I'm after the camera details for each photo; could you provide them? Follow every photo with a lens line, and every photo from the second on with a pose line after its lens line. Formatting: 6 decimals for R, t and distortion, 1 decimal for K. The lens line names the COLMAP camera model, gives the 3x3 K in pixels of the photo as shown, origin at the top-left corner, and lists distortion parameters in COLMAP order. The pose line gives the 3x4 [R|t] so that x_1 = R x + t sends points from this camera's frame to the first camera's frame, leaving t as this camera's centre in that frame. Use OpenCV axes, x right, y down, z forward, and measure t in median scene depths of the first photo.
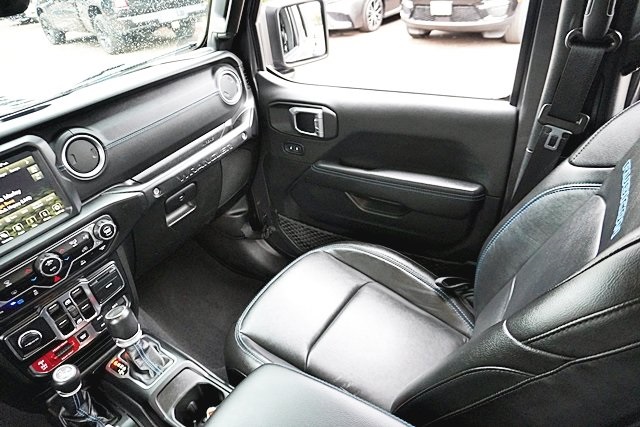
lens RADIAL K [[430.1, 0, 320.0], [0, 430.1, 213.5], [0, 0, 1]] dist [-0.047110, 0.035240]
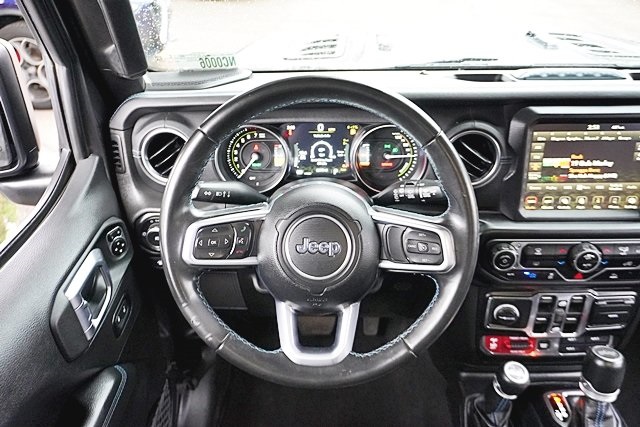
lens RADIAL K [[531.9, 0, 320.0], [0, 531.9, 213.5], [0, 0, 1]] dist [0.001671, -0.000319]
pose [[0.547623, 0.512666, -0.661274, -0.260574], [-0.502014, 0.833575, 0.230510, 0.063270], [0.669396, 0.205736, 0.713850, -0.064796]]
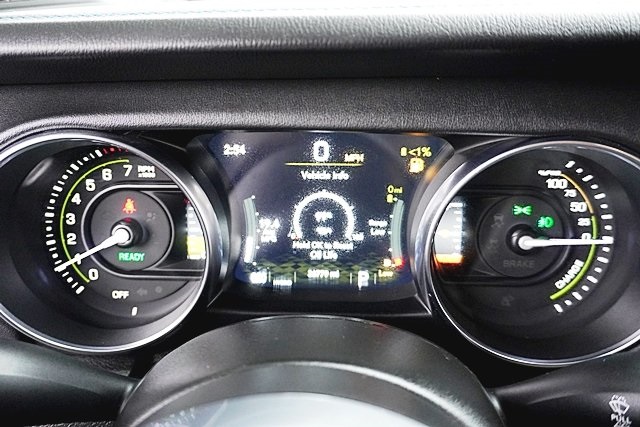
lens RADIAL K [[531.9, 0, 320.0], [0, 531.9, 213.5], [0, 0, 1]] dist [0.001671, -0.000319]
pose [[0.524176, 0.465312, -0.713249, -0.733985], [-0.514459, 0.840452, 0.170215, 0.133102], [0.678655, 0.277714, 0.679928, 0.386736]]
